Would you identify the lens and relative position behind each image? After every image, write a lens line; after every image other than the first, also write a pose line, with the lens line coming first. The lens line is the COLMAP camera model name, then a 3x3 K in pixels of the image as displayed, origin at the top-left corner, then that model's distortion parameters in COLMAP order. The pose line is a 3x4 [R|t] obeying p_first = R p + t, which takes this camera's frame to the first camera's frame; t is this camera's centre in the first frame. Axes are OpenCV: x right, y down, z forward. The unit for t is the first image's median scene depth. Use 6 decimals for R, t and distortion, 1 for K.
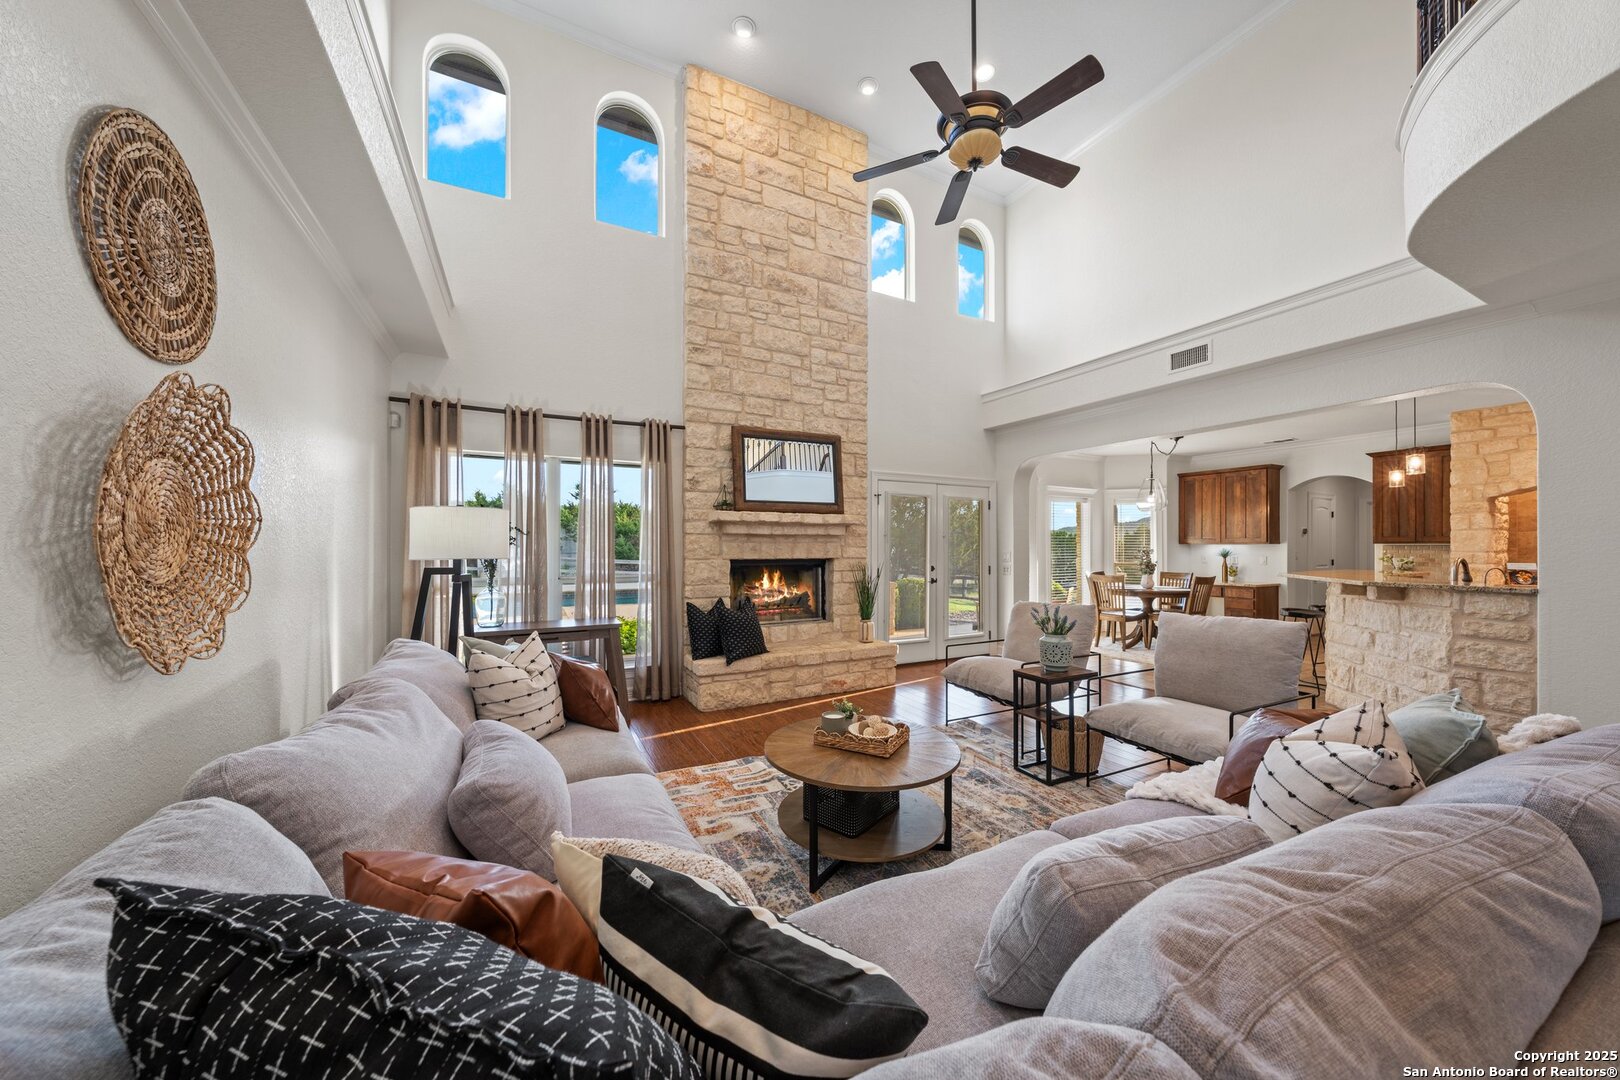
lens RADIAL K [[547.3, 0, 807.7], [0, 547.3, 545.5], [0, 0, 1]] dist [-0.005043, 0.000276]
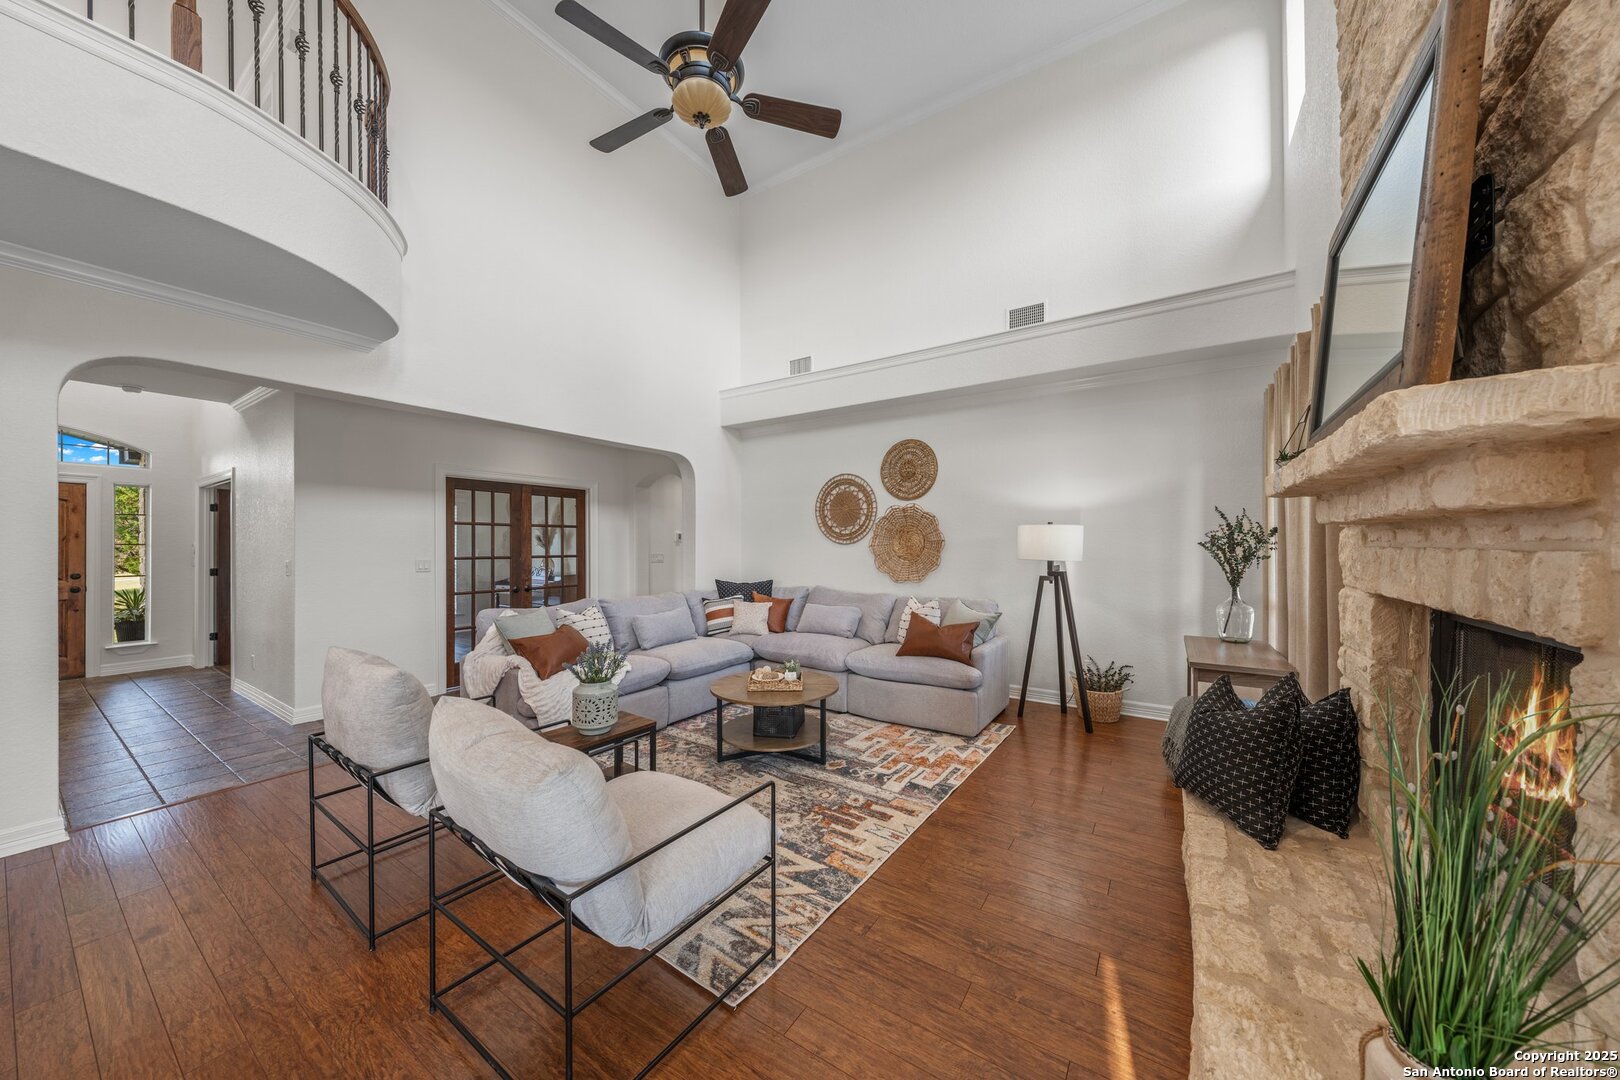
lens RADIAL K [[547.3, 0, 809.1], [0, 547.3, 544.0], [0, 0, 1]] dist [-0.005043, 0.000276]
pose [[-0.871287, 0.001770, -0.490770, 0.358649], [0.004238, 0.999983, -0.003917, -0.007724], [0.490755, -0.005493, -0.871280, 1.123346]]
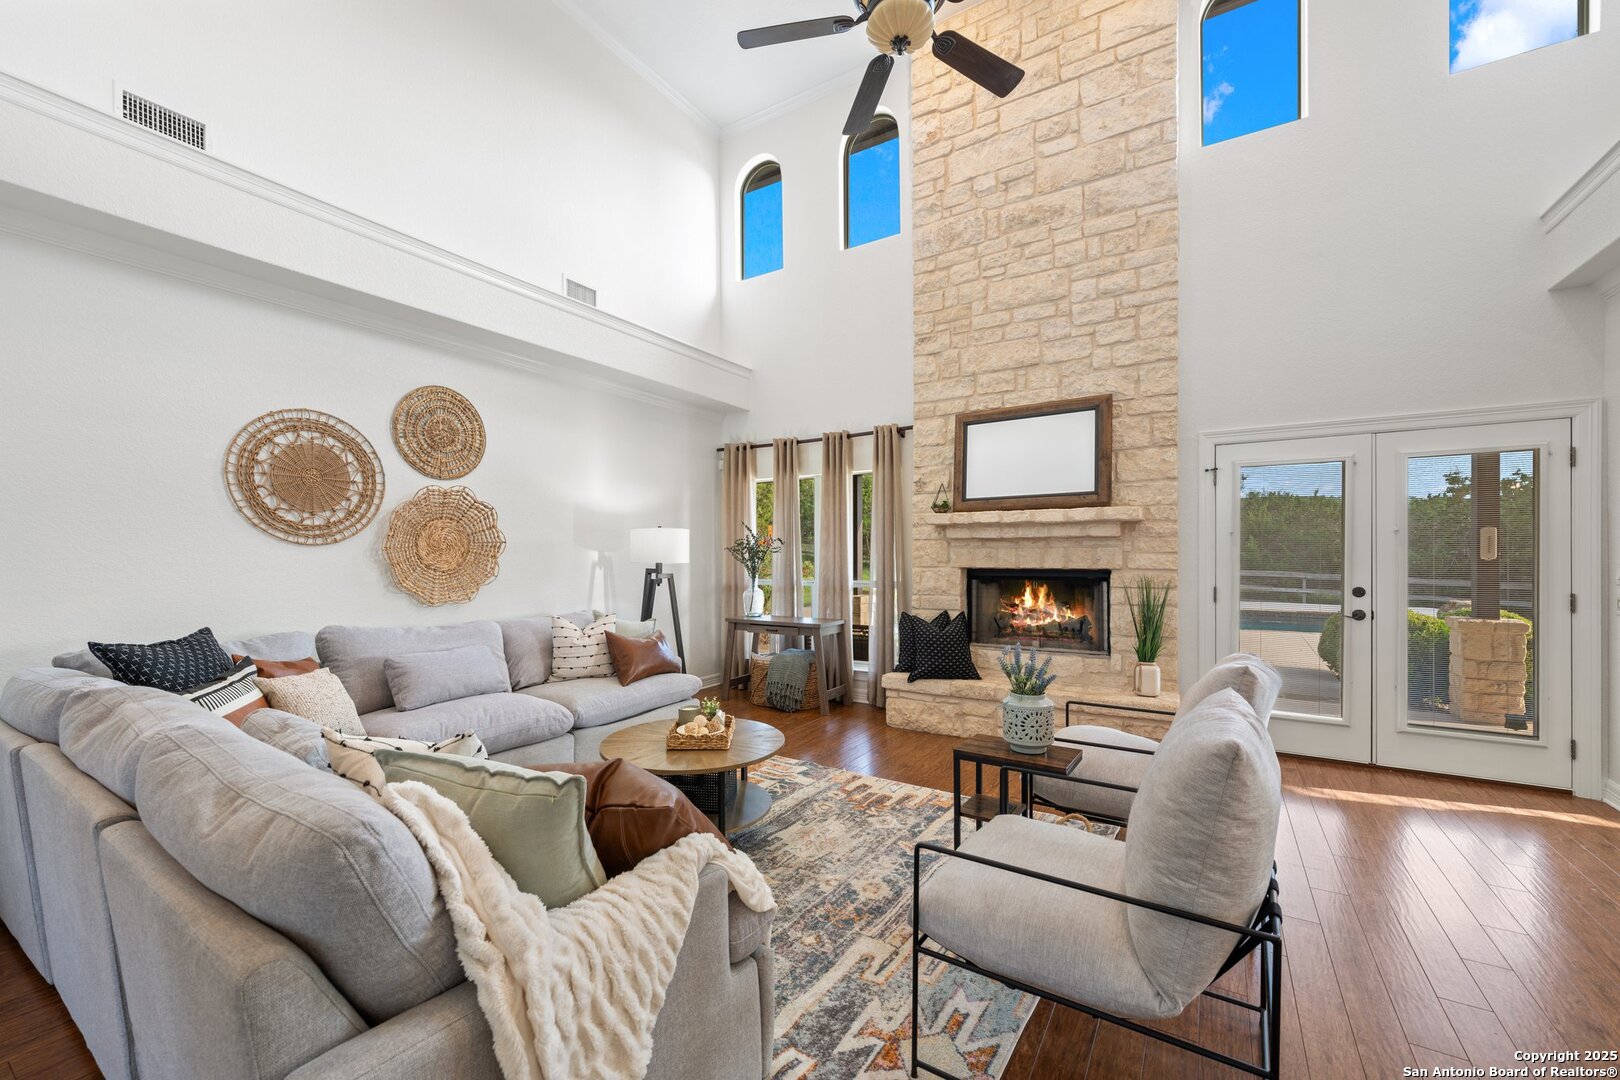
lens RADIAL K [[643.0, 0, 801.4], [0, 643.0, 559.2], [0, 0, 1]] dist [-0.004577, -0.000278]
pose [[0.507067, 0.005057, -0.861892, 0.609468], [0.005957, 0.999938, 0.009372, 0.000541], [0.861886, -0.009886, 0.507005, 0.260054]]
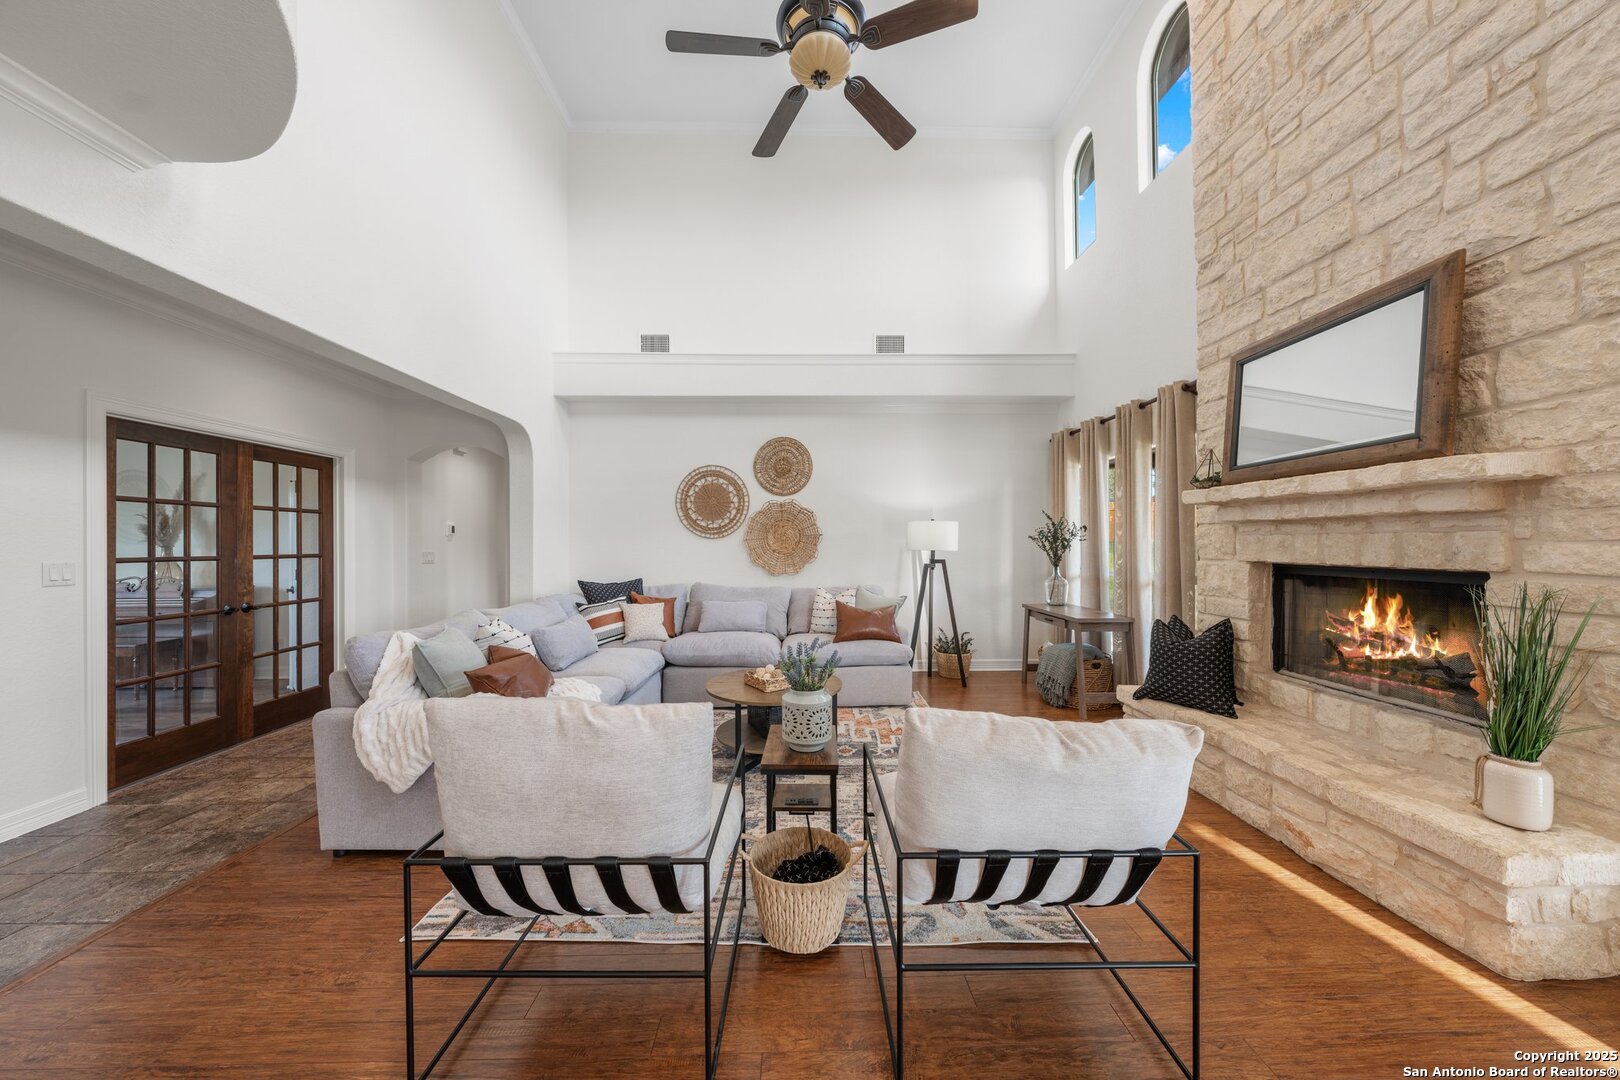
lens RADIAL K [[547.3, 0, 809.4], [0, 547.3, 541.0], [0, 0, 1]] dist [-0.005043, 0.000276]
pose [[-0.433500, -0.000600, -0.901153, 0.640372], [0.008001, 0.999958, -0.004515, 0.000182], [0.901118, -0.009167, -0.433477, 0.811591]]
